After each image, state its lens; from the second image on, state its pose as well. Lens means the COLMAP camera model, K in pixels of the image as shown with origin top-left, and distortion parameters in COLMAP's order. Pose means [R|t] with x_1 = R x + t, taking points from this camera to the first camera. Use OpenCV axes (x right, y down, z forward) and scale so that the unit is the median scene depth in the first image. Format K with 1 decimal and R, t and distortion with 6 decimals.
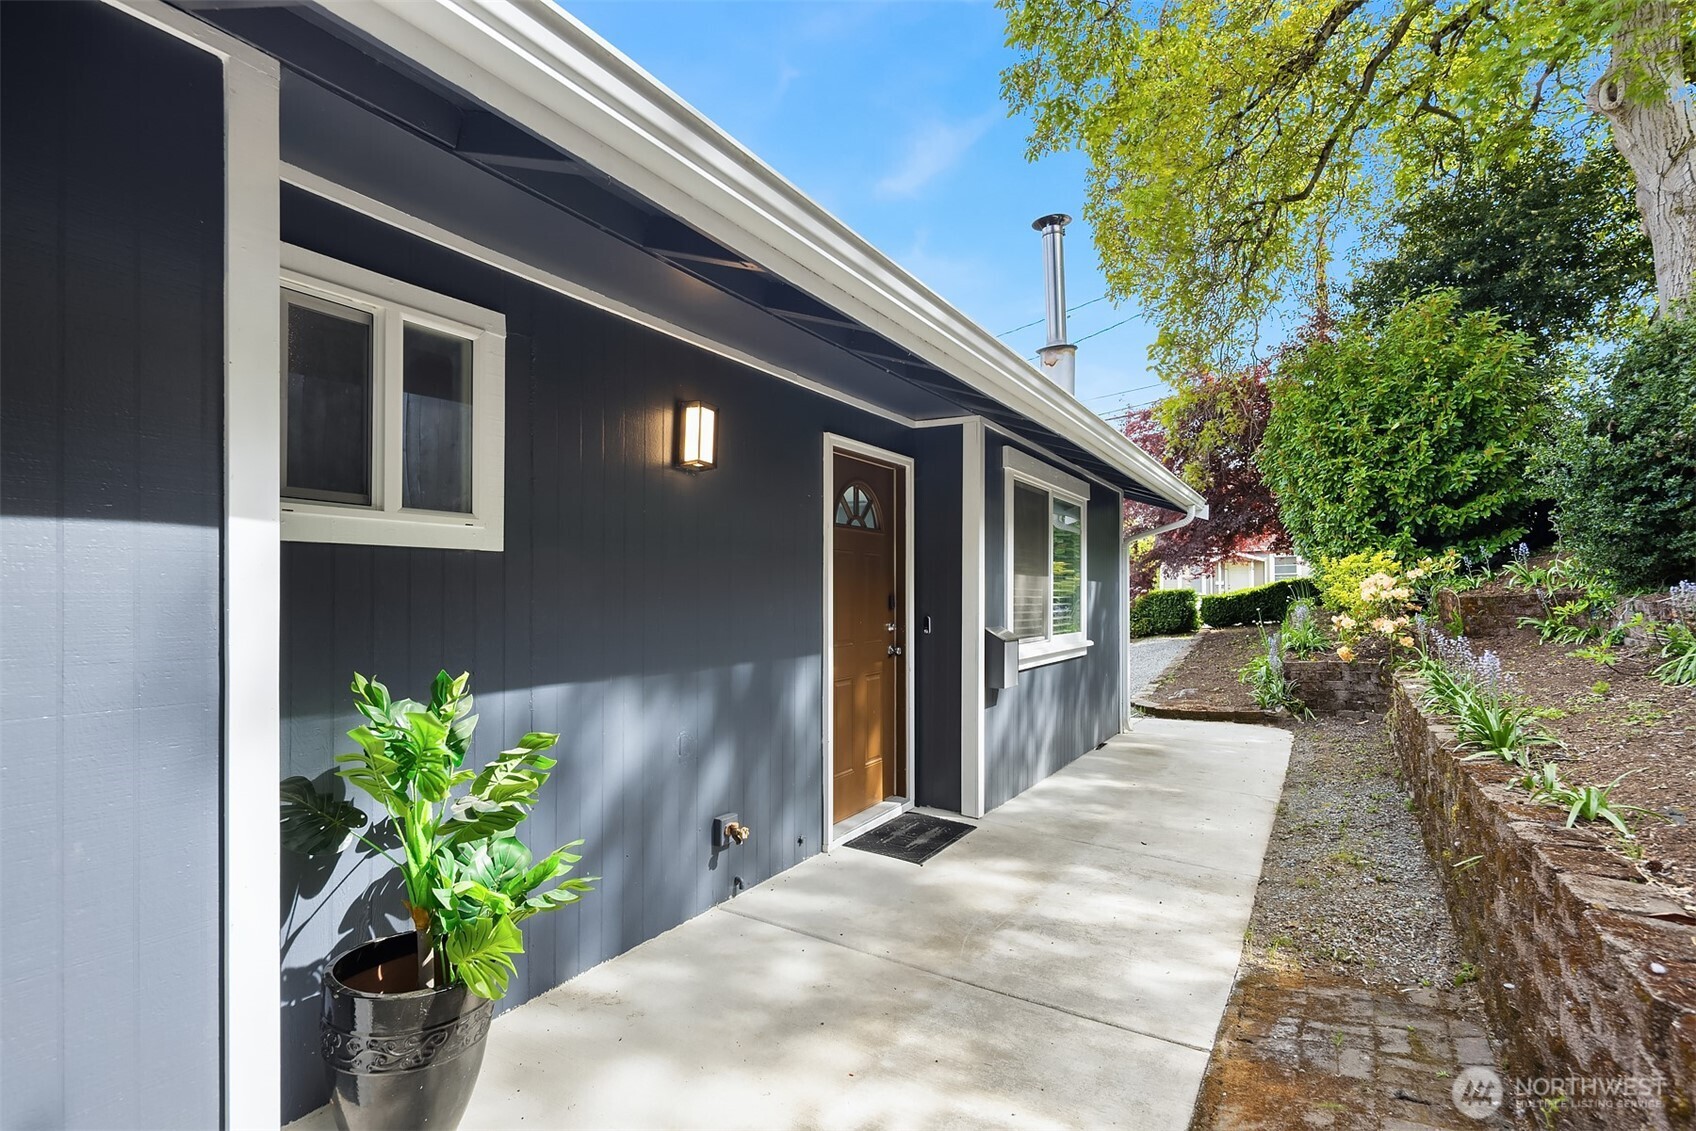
lens RADIAL K [[817.4, 0, 856.1], [0, 817.4, 601.0], [0, 0, 1]] dist [0.004658, -0.004928]
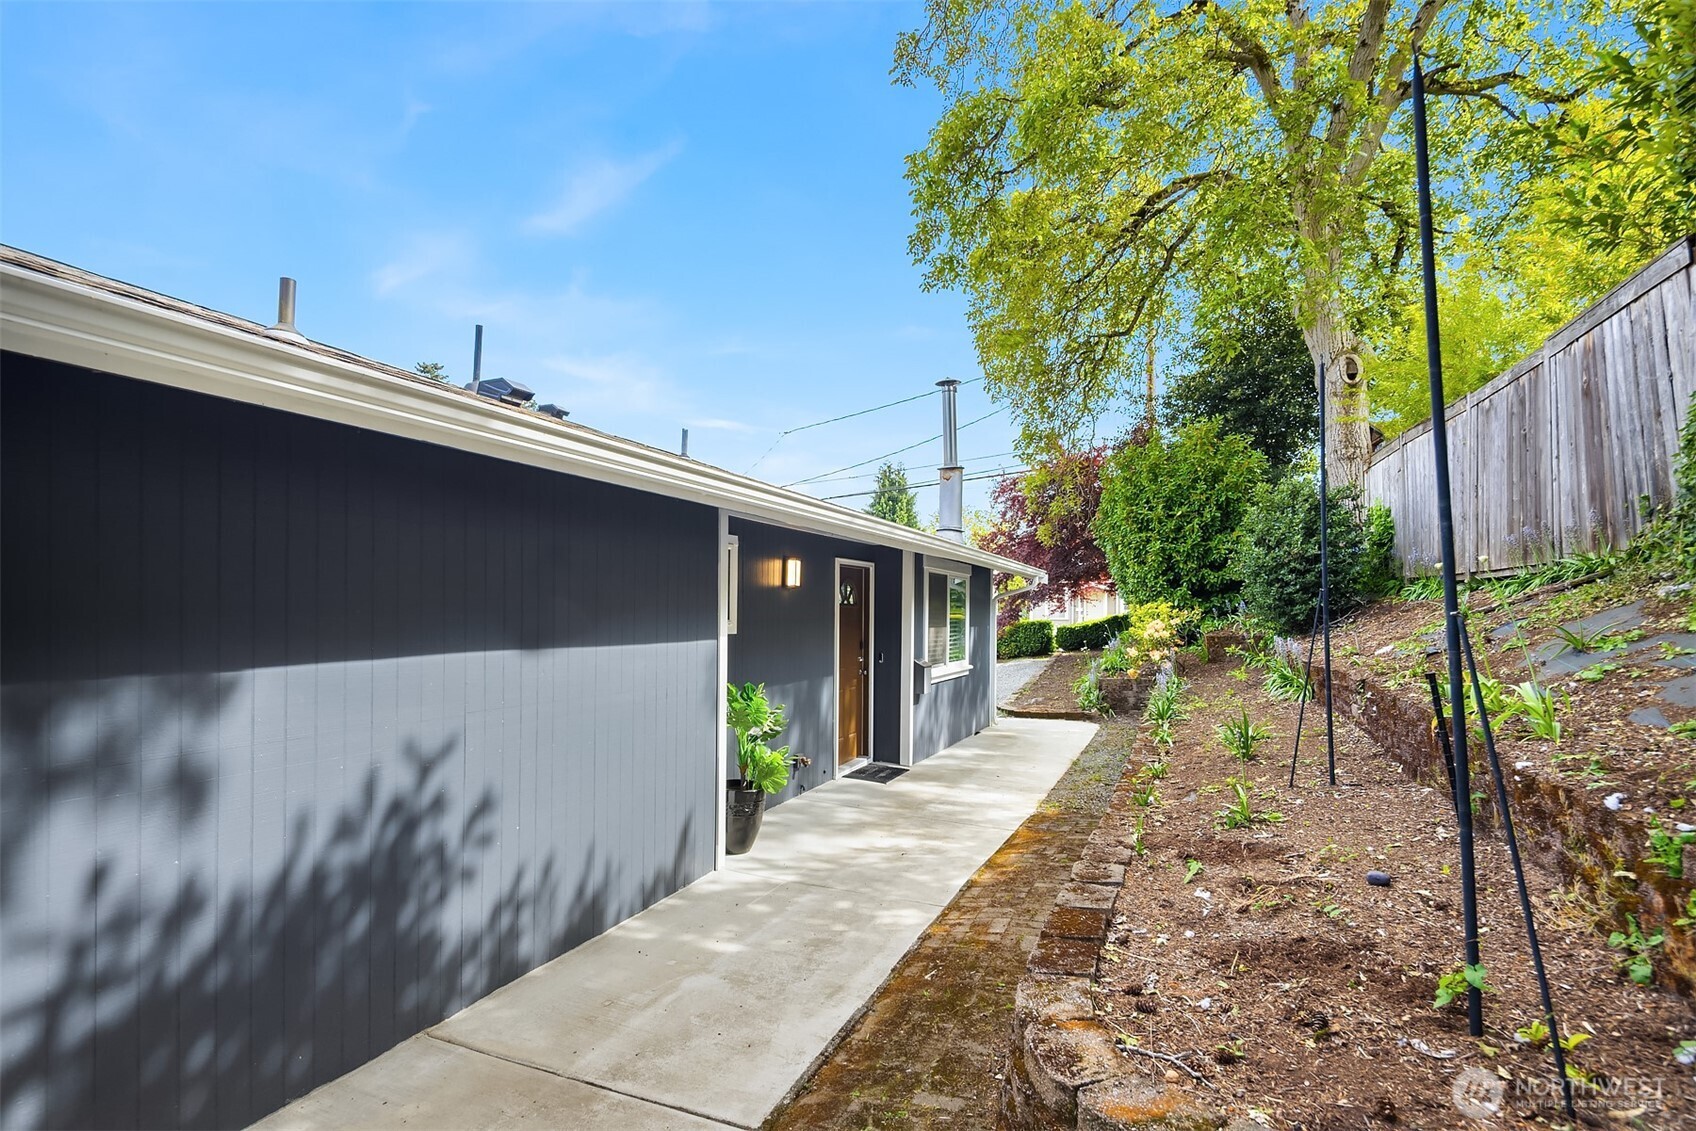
lens RADIAL K [[817.4, 0, 856.5], [0, 817.4, 609.8], [0, 0, 1]] dist [0.004658, -0.004928]
pose [[0.990012, 0.010616, 0.140580, -0.133673], [-0.009377, 0.999911, -0.009477, -0.035862], [-0.140668, 0.008064, 0.990024, -0.457444]]
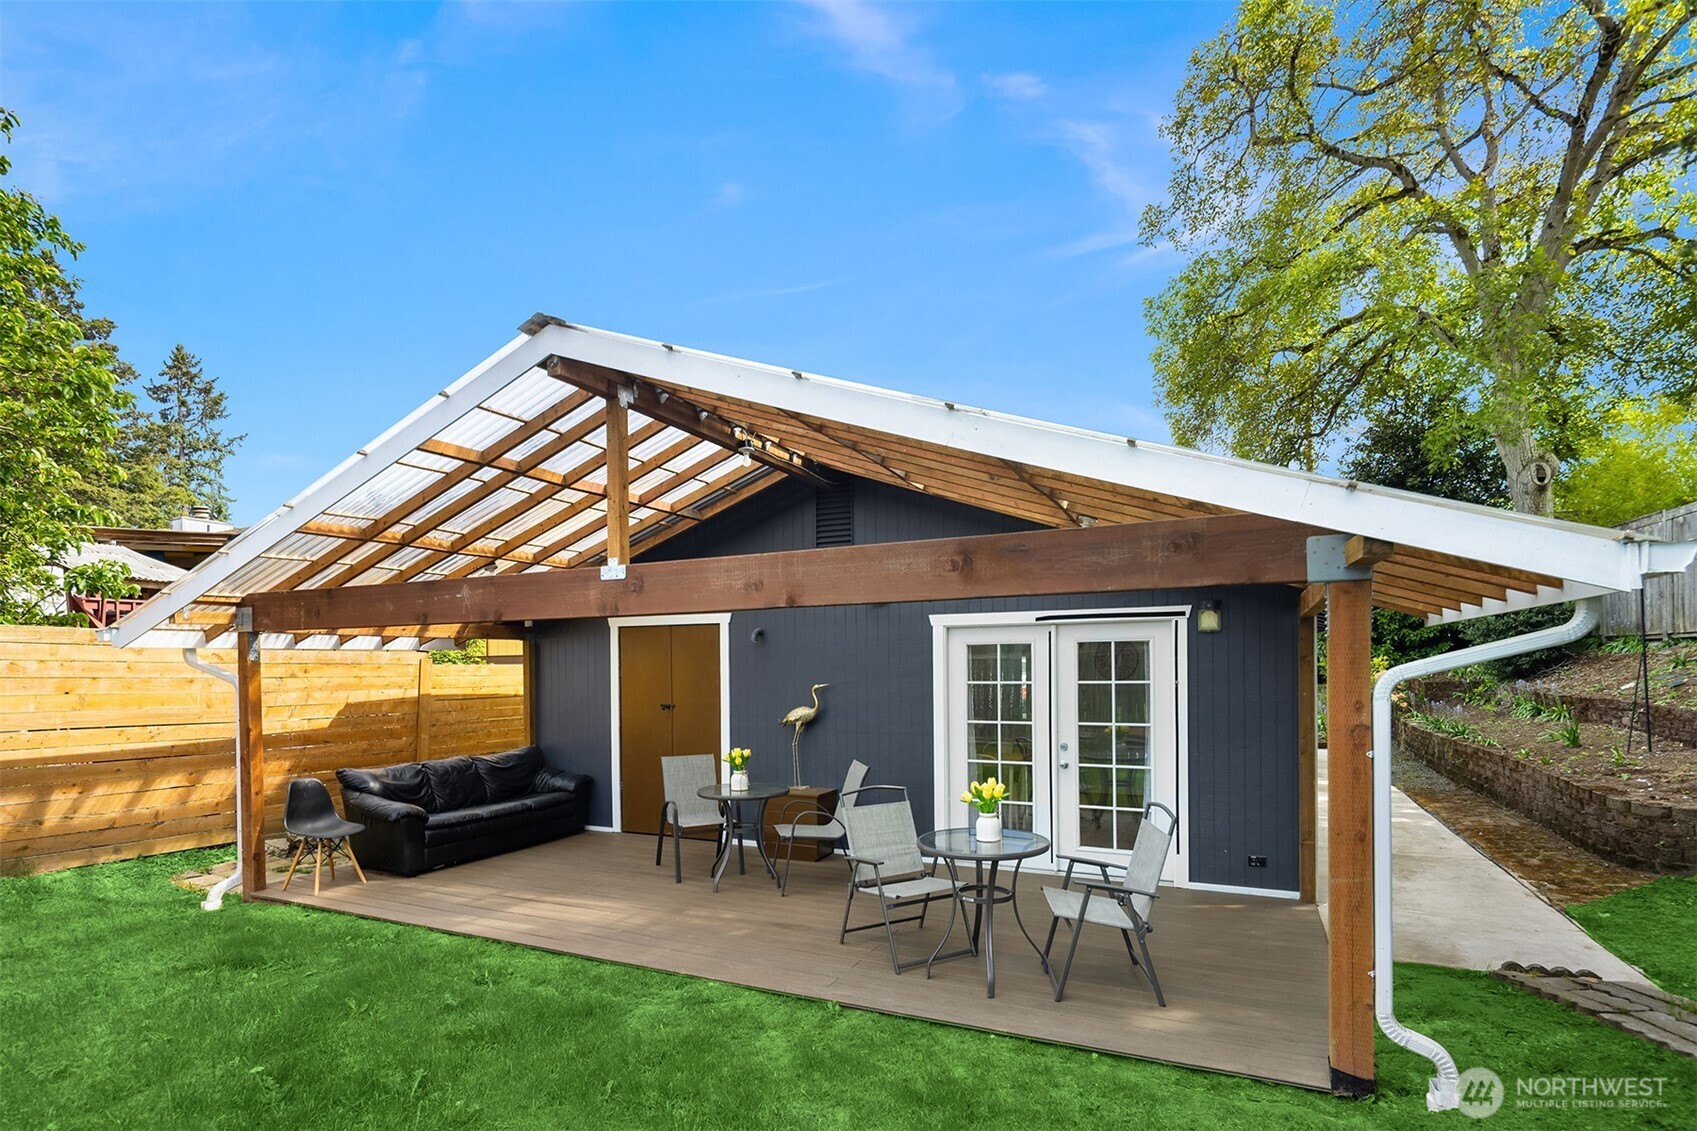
lens RADIAL K [[817.9, 0, 857.5], [0, 817.9, 681.9], [0, 0, 1]] dist [0.004658, -0.004928]
pose [[0.996424, -0.010643, 0.083817, -0.877706], [0.009905, 0.999908, 0.009213, -0.039674], [-0.083907, -0.008350, 0.996439, -0.950465]]
